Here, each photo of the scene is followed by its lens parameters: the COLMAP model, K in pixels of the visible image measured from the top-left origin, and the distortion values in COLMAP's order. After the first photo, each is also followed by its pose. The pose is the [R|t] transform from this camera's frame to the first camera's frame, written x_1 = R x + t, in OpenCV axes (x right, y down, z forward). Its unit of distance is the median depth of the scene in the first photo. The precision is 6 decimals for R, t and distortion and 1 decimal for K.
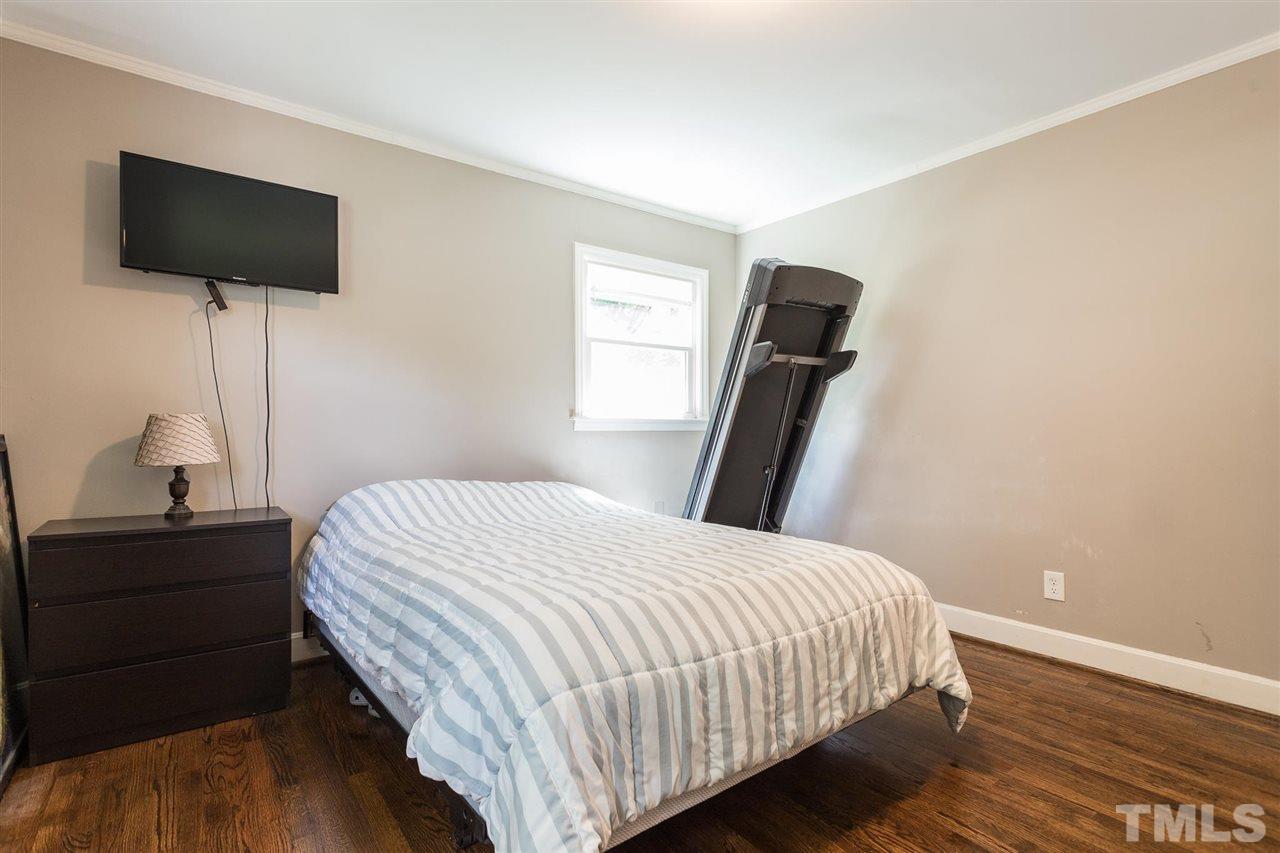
lens RADIAL K [[616.3, 0, 651.4], [0, 616.3, 432.2], [0, 0, 1]] dist [-0.000170, 0.003042]
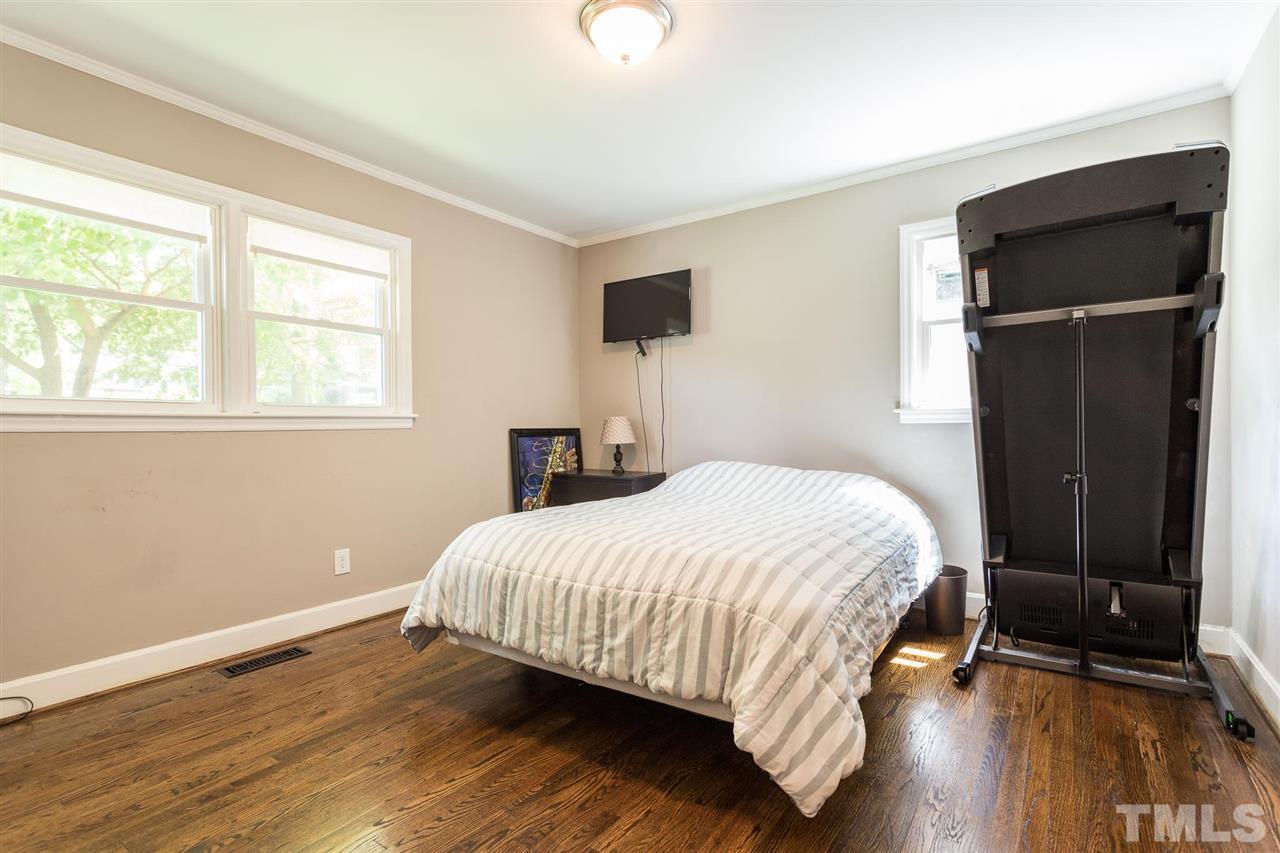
lens RADIAL K [[616.3, 0, 639.0], [0, 616.3, 423.6], [0, 0, 1]] dist [-0.000170, 0.003042]
pose [[0.303765, -0.006240, -0.952726, 0.951461], [0.006839, 0.999967, -0.004369, -0.000412], [0.952722, -0.005189, 0.303798, 0.463192]]
